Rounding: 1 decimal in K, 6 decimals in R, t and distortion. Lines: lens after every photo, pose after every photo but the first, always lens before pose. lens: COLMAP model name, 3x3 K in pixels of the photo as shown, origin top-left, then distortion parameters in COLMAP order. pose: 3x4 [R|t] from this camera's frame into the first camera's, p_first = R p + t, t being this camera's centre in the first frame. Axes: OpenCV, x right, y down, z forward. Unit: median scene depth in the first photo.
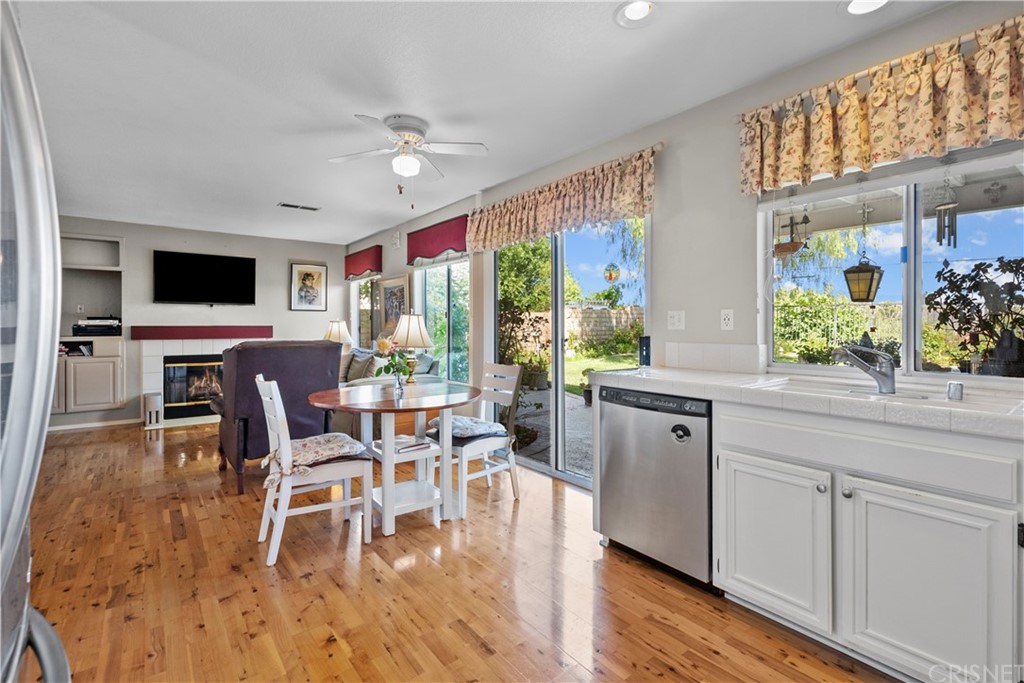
lens RADIAL K [[476.4, 0, 504.9], [0, 476.4, 321.3], [0, 0, 1]] dist [-0.000913, -0.000188]
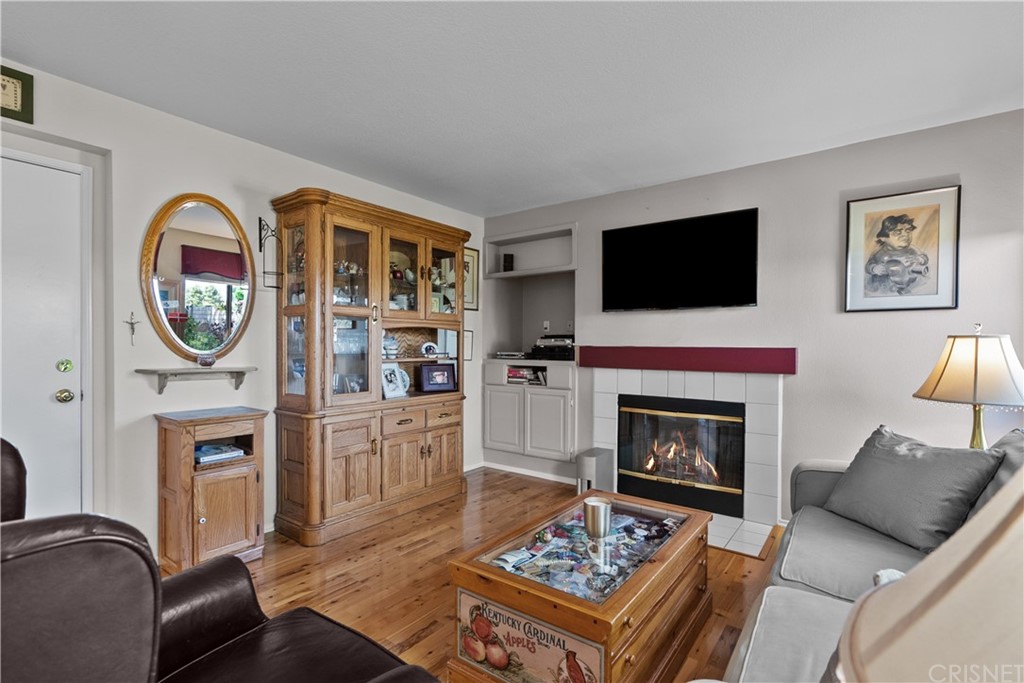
lens RADIAL K [[471.3, 0, 513.3], [0, 471.3, 347.8], [0, 0, 1]] dist [0.000865, -0.000142]
pose [[0.277468, 0.004219, -0.960726, -0.148792], [0.002332, 0.999984, 0.005065, 0.007289], [0.960732, -0.003646, 0.277454, 0.700987]]
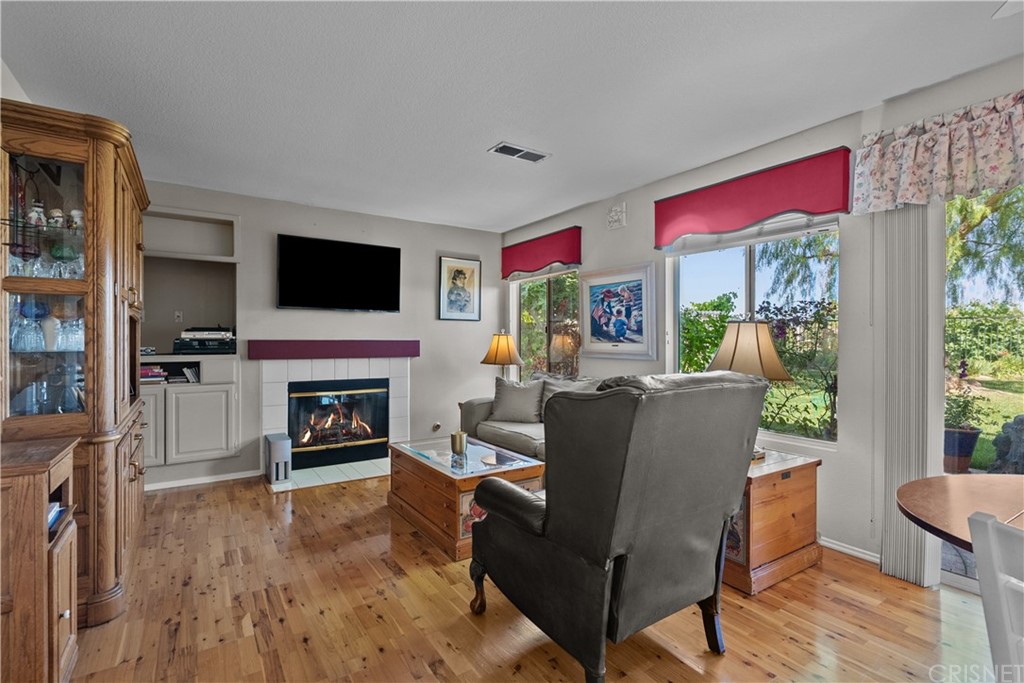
lens RADIAL K [[474.0, 0, 499.7], [0, 474.0, 335.2], [0, 0, 1]] dist [0.001797, -0.000166]
pose [[0.996987, 0.002721, -0.077521, -0.350061], [-0.002713, 0.999996, 0.000206, 0.001233], [0.077521, 0.000005, 0.996991, 0.316826]]
